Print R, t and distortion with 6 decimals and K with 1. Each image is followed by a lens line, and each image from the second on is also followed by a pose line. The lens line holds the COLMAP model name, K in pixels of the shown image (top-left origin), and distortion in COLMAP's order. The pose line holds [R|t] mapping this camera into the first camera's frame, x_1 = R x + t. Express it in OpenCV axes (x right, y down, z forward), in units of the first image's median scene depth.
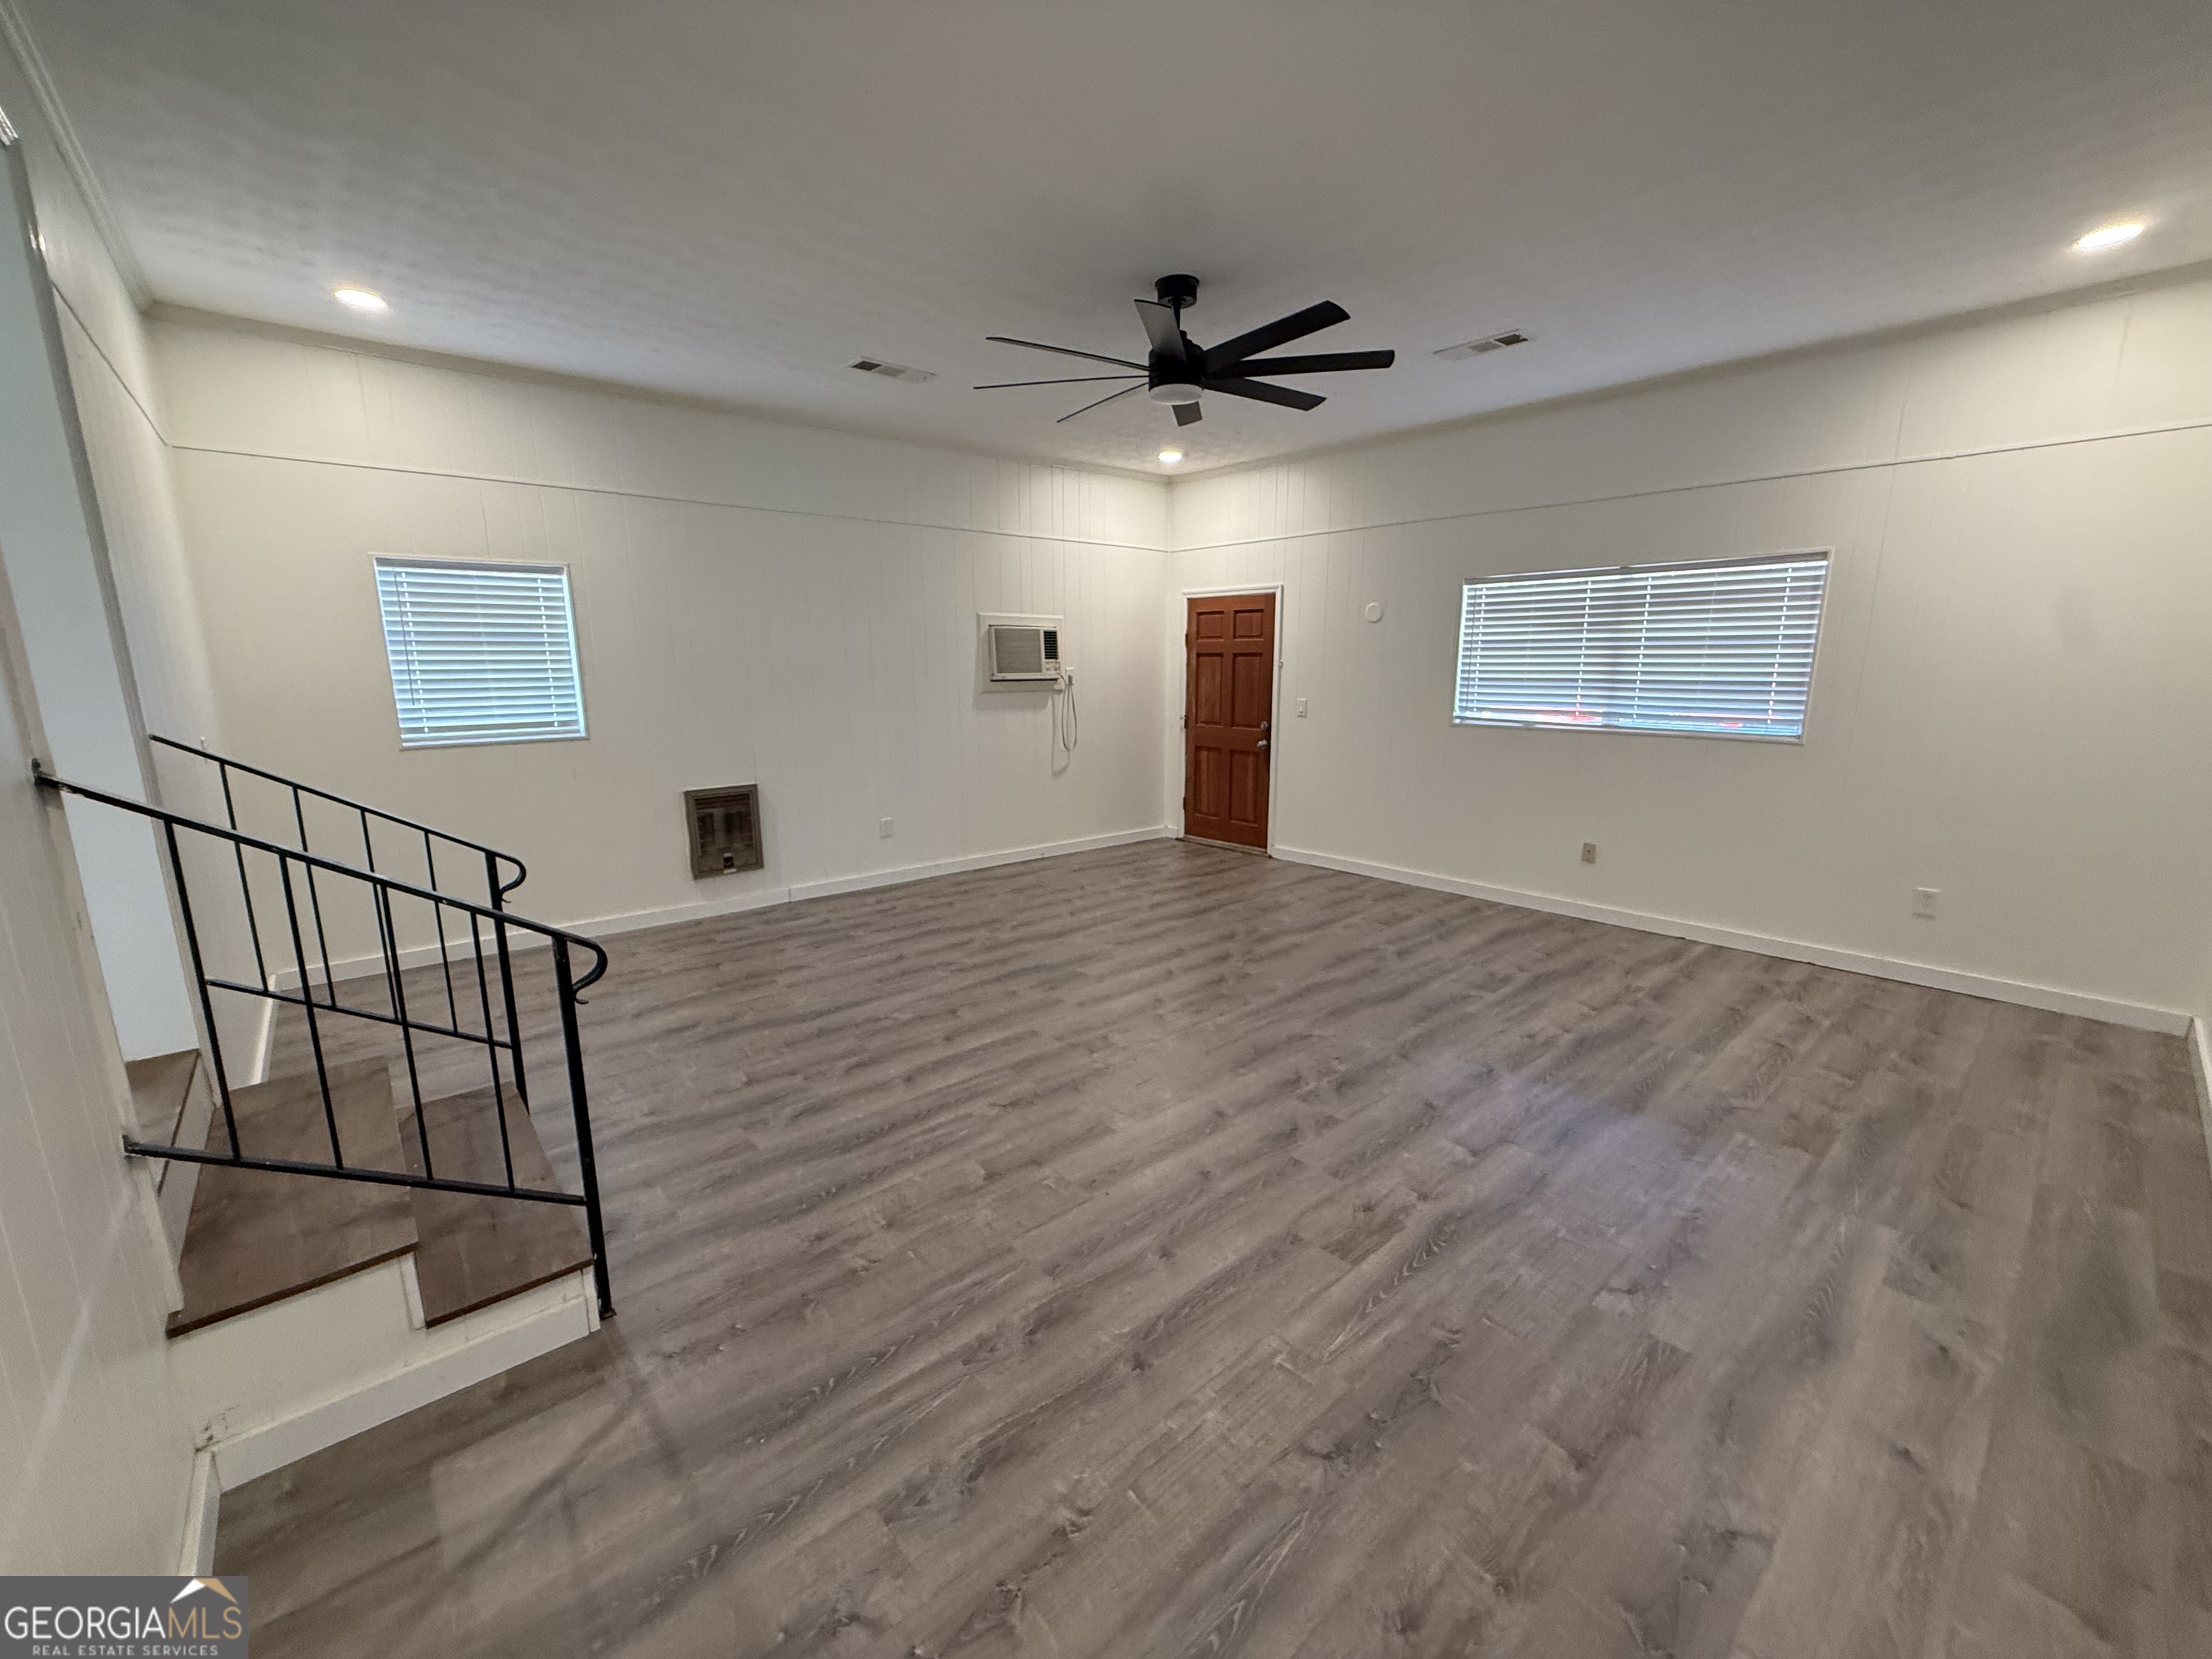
lens RADIAL K [[879.2, 0, 1103.2], [0, 879.2, 831.3], [0, 0, 1]] dist [0.000848, 0.000138]
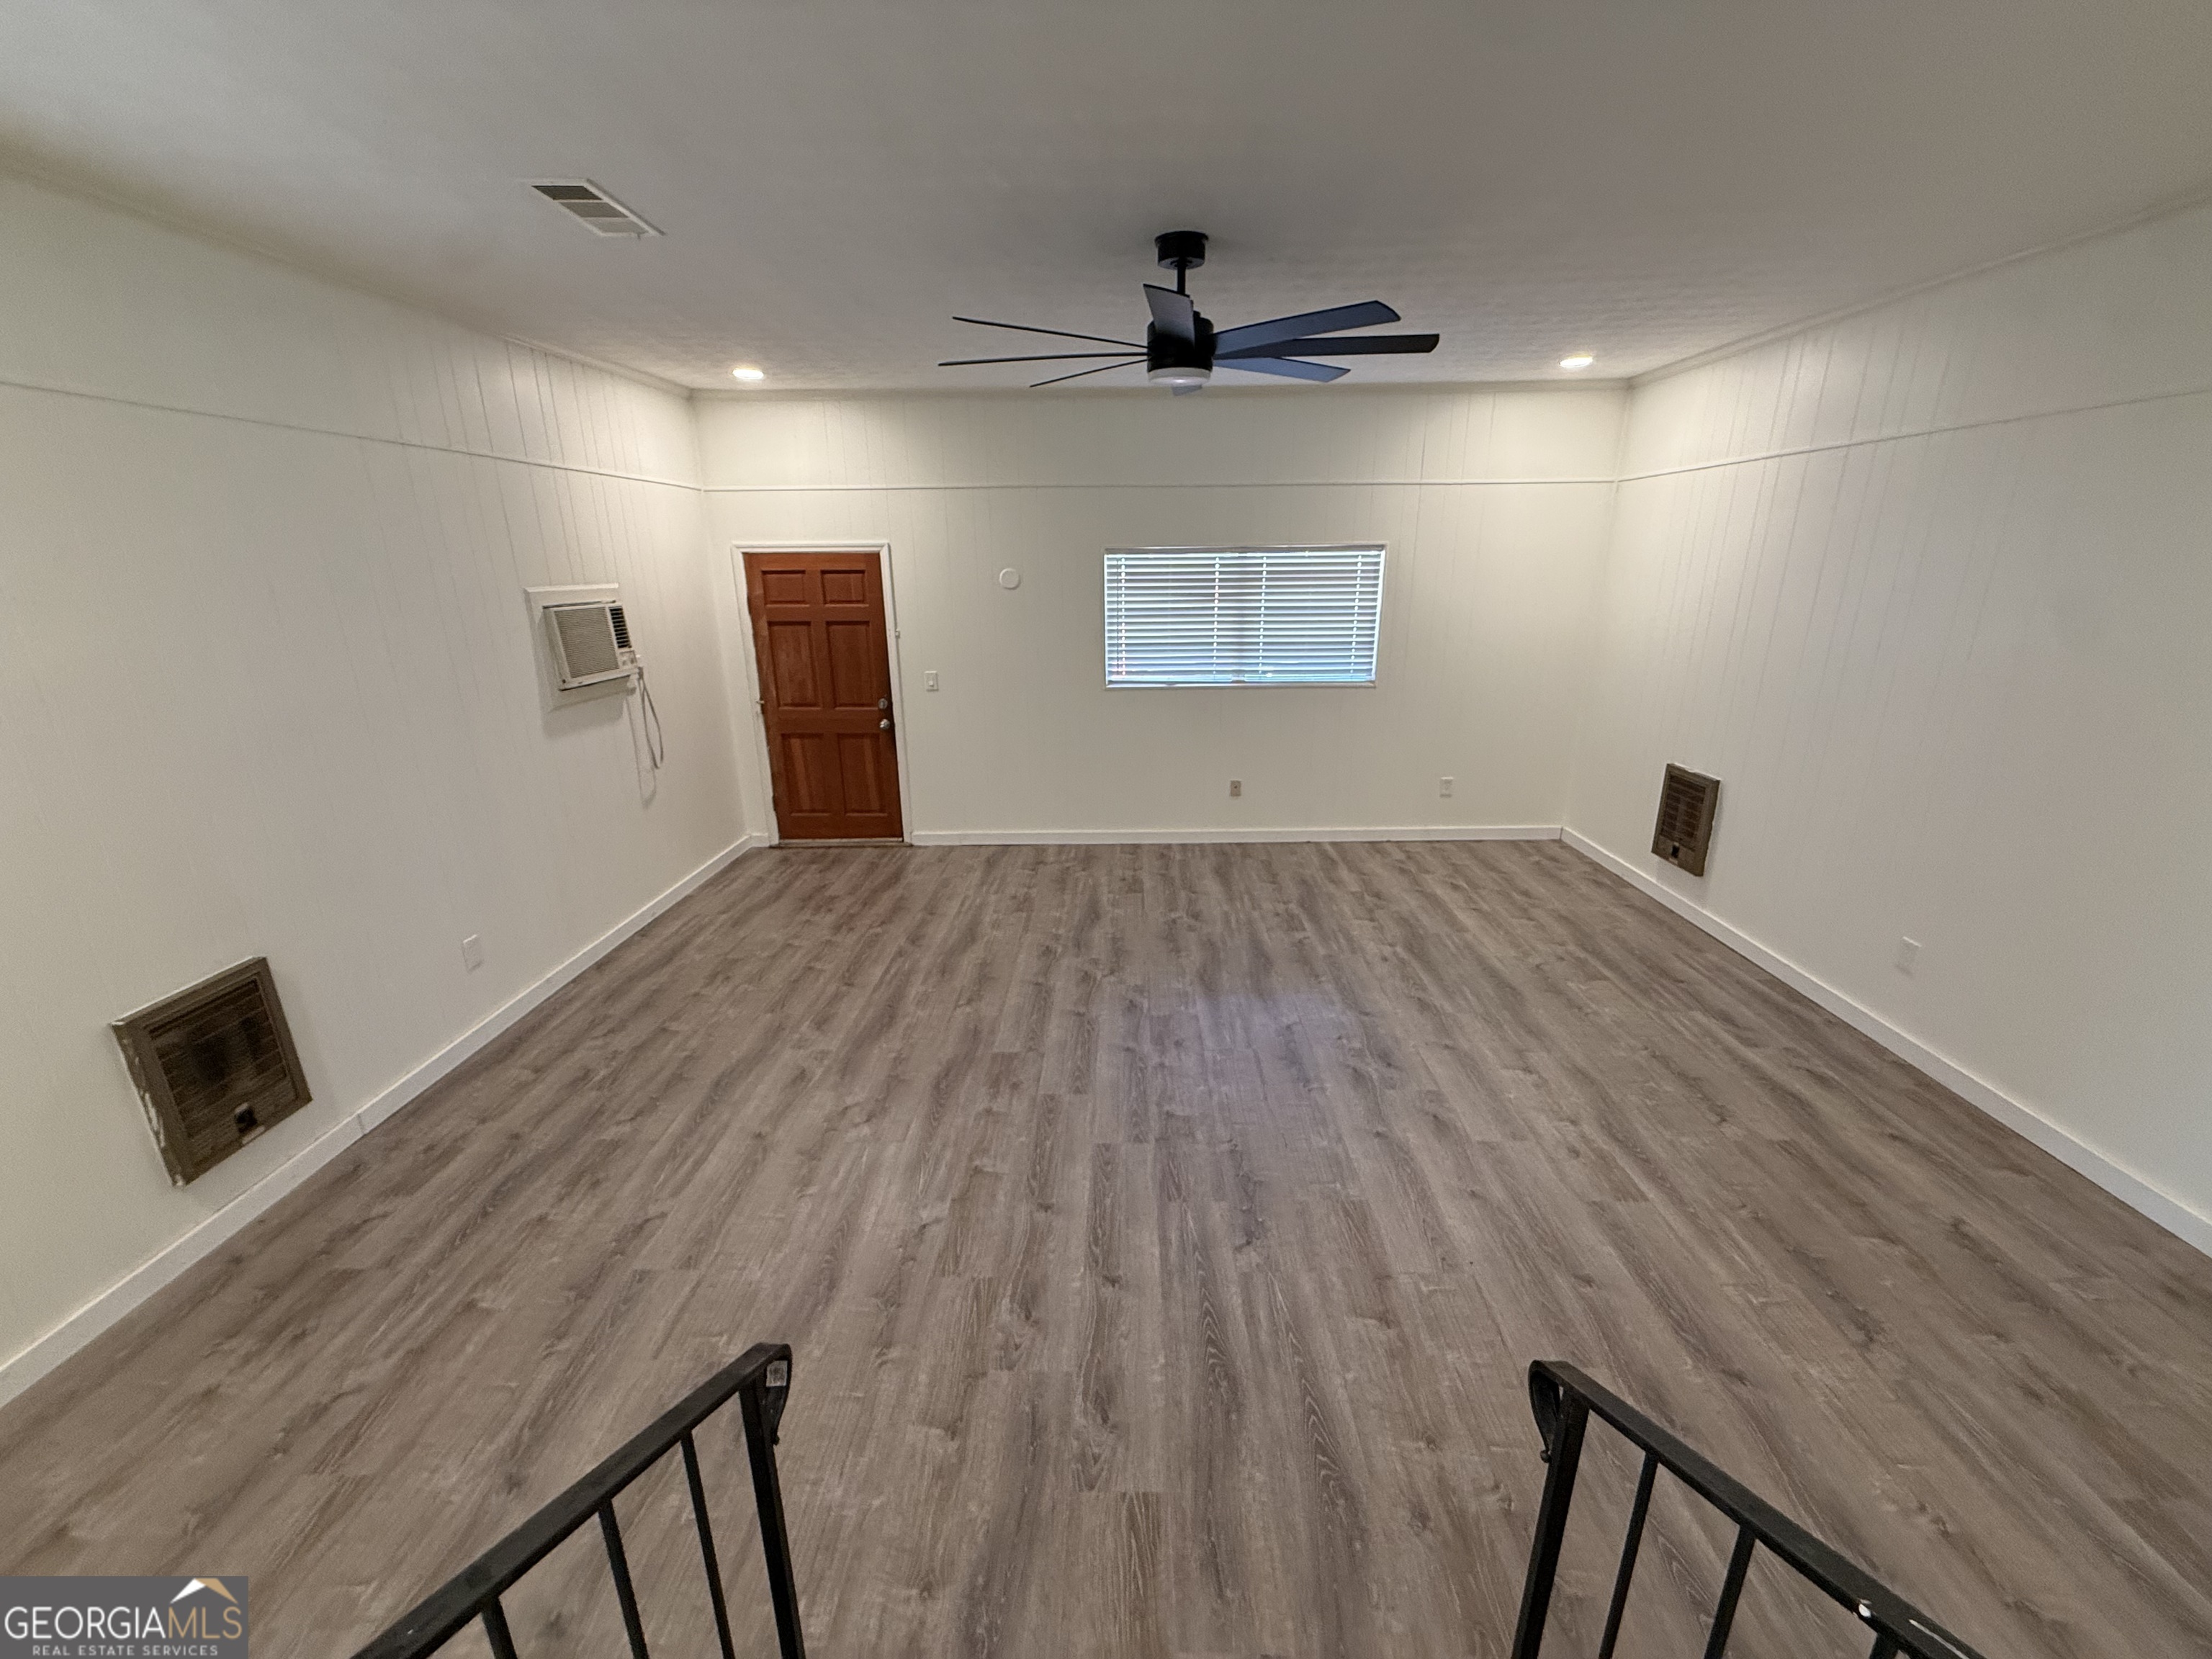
lens RADIAL K [[879.2, 0, 1105.7], [0, 879.2, 831.3], [0, 0, 1]] dist [0.000848, 0.000138]
pose [[0.678685, -0.221780, 0.700143, -0.435590], [0.150924, 0.975086, 0.162574, -0.145318], [-0.718755, -0.004668, 0.695248, 0.306503]]
